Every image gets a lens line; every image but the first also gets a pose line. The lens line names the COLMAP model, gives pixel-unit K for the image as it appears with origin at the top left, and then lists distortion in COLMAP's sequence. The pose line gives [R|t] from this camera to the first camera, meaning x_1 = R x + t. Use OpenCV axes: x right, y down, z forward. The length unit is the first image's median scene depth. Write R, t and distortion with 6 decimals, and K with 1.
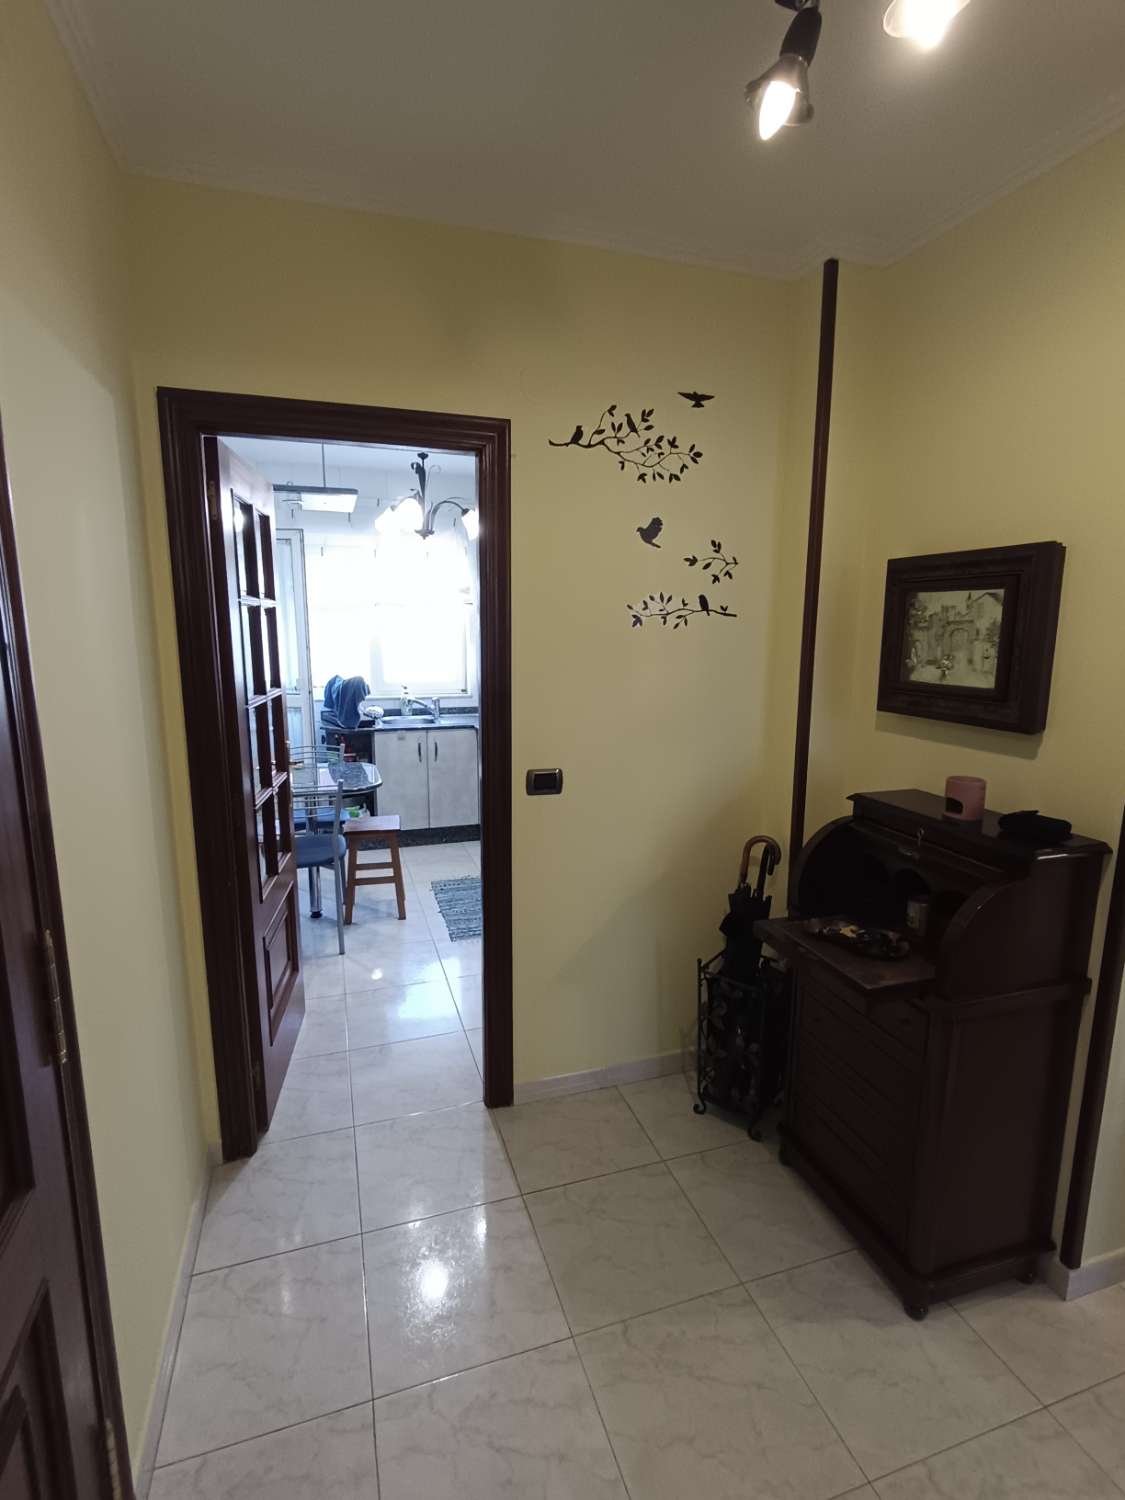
lens RADIAL K [[731.7, 0, 555.5], [0, 731.7, 750.3], [0, 0, 1]] dist [-0.003434, 0.002601]
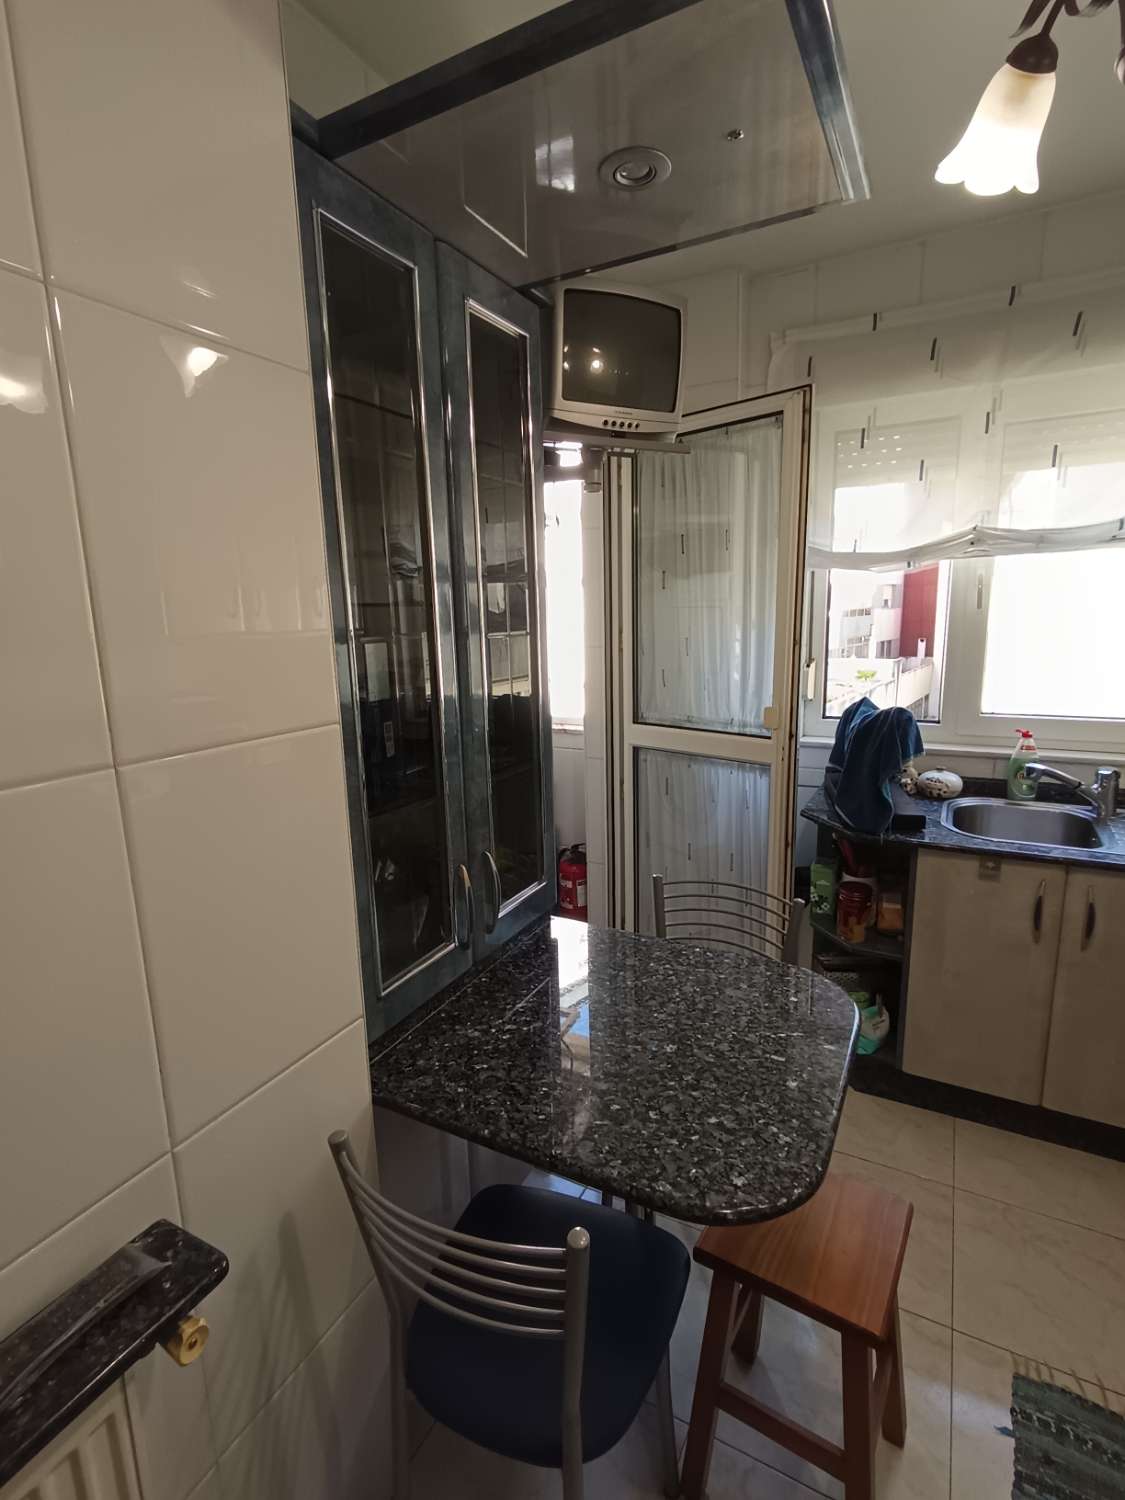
lens RADIAL K [[731.7, 0, 559.6], [0, 731.7, 742.0], [0, 0, 1]] dist [-0.003434, 0.002601]
pose [[0.700586, 0.123250, -0.702844, -0.099120], [-0.099562, 0.992219, 0.074753, -0.091875], [0.706588, 0.017606, 0.707406, 0.526179]]
